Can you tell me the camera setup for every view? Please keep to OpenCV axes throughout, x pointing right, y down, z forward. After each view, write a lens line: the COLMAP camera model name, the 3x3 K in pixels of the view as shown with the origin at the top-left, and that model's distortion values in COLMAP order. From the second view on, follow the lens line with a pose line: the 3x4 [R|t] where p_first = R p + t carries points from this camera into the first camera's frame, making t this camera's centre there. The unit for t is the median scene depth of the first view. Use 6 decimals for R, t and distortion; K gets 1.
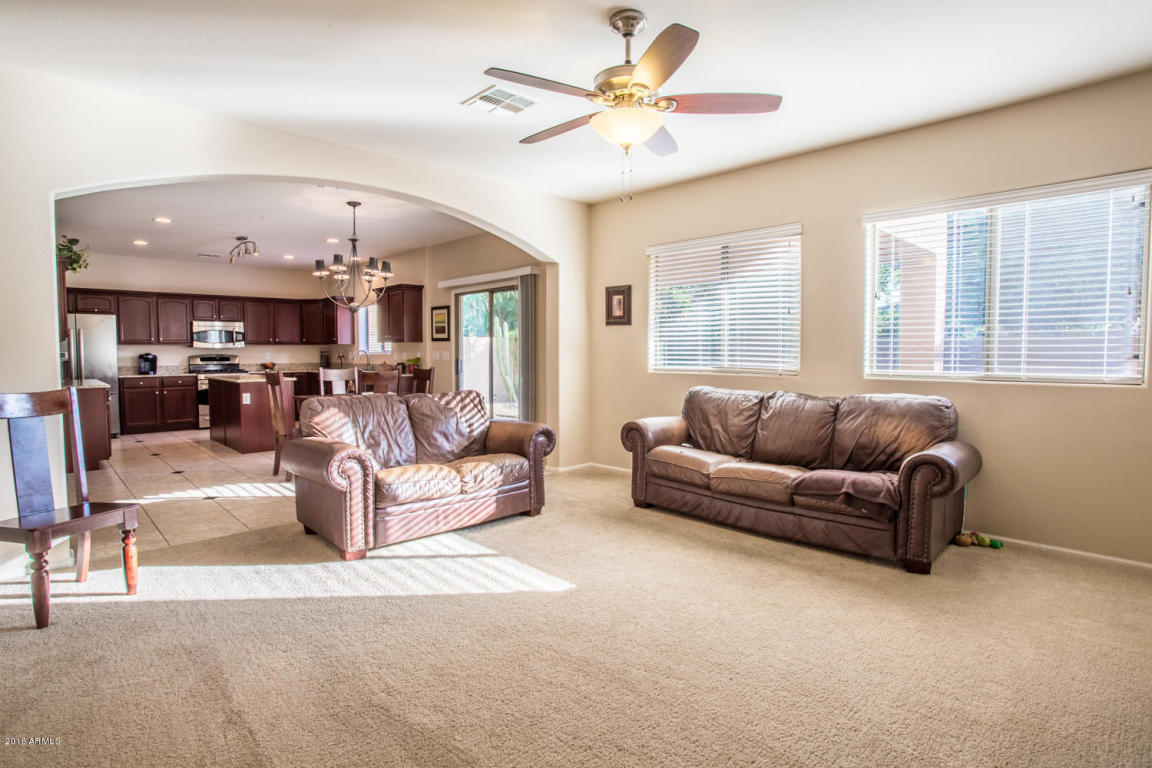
lens RADIAL K [[583.5, 0, 559.0], [0, 583.5, 371.5], [0, 0, 1]] dist [-0.077368, 0.027780]
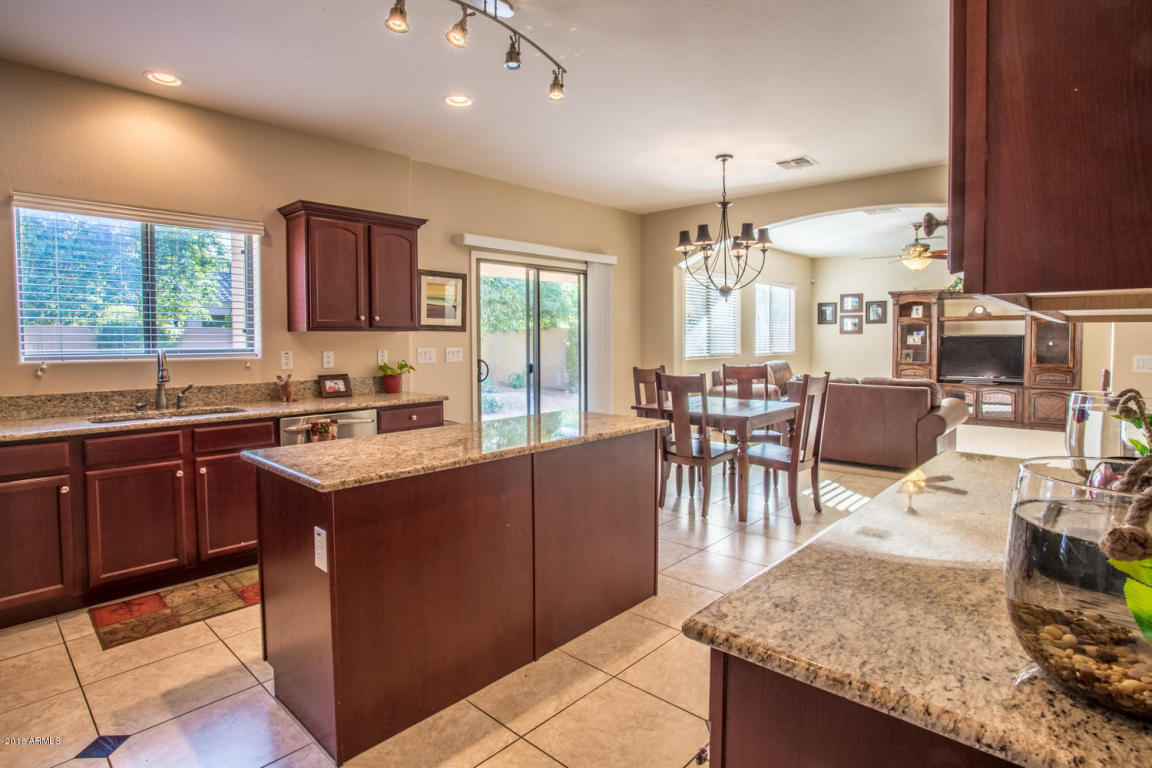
lens RADIAL K [[589.7, 0, 582.0], [0, 589.7, 365.3], [0, 0, 1]] dist [-0.057481, 0.001578]
pose [[-0.084798, -0.043470, 0.995449, -0.806125], [0.036237, 0.998252, 0.046679, -0.039404], [-0.995739, 0.040030, -0.083074, 0.901669]]
